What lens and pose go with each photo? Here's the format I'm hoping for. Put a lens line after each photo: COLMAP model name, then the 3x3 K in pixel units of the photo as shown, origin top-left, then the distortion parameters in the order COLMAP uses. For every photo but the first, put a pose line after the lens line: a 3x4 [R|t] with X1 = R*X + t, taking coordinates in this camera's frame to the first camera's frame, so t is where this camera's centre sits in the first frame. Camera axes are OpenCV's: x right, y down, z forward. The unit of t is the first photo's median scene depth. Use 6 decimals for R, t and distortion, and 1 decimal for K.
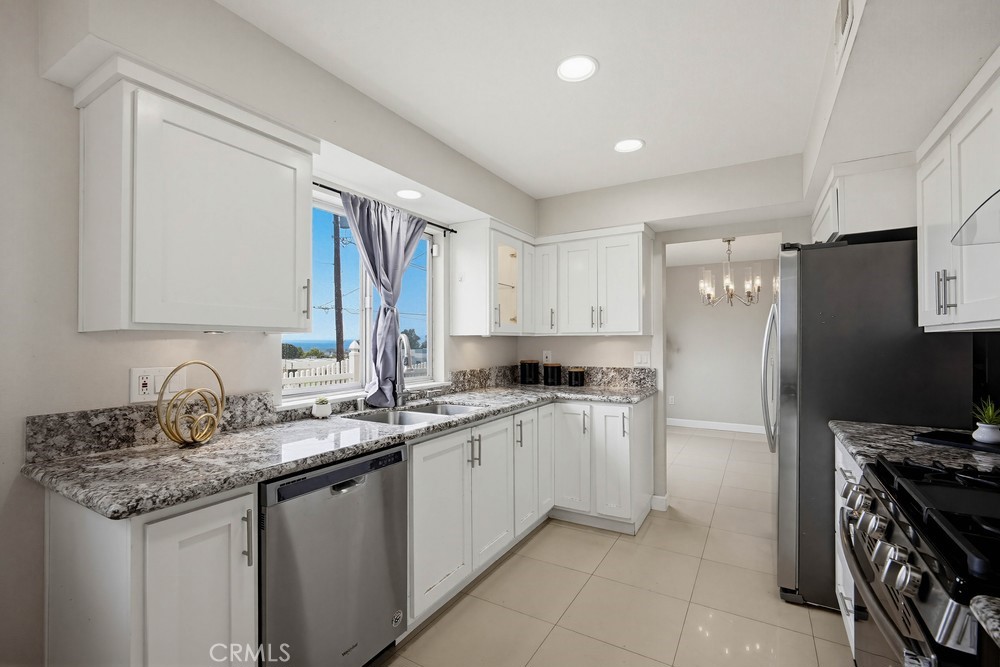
lens RADIAL K [[438.5, 0, 502.5], [0, 438.5, 337.1], [0, 0, 1]] dist [-0.004906, 0.000810]
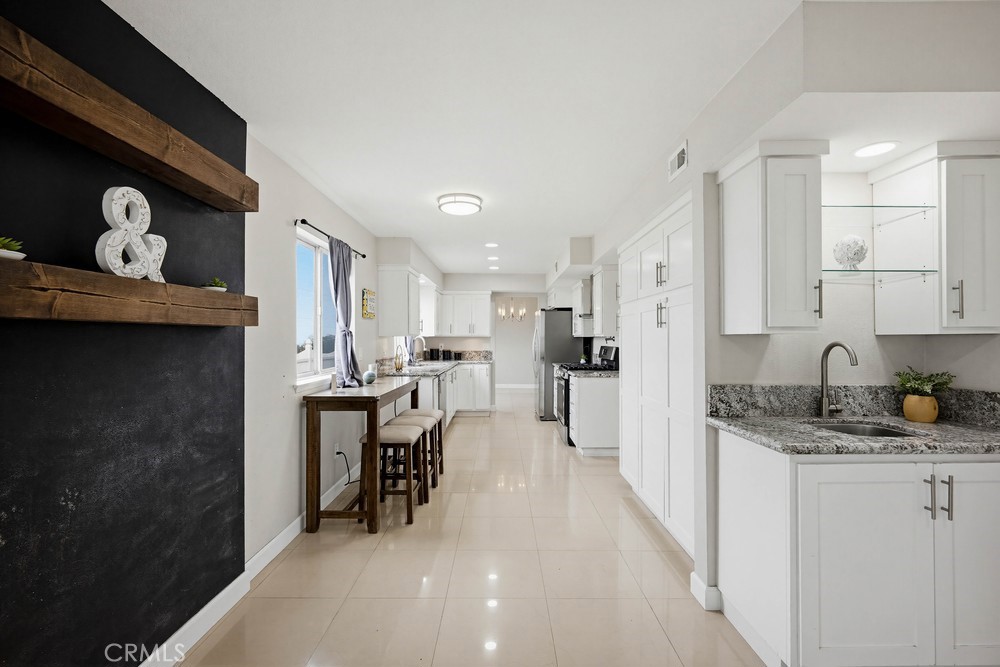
lens RADIAL K [[438.5, 0, 499.1], [0, 438.5, 334.7], [0, 0, 1]] dist [-0.004906, 0.000810]
pose [[0.864212, 0.003152, 0.503118, -0.802917], [-0.004825, 0.999986, 0.002023, -0.018781], [-0.503105, -0.004176, 0.864215, -1.051006]]
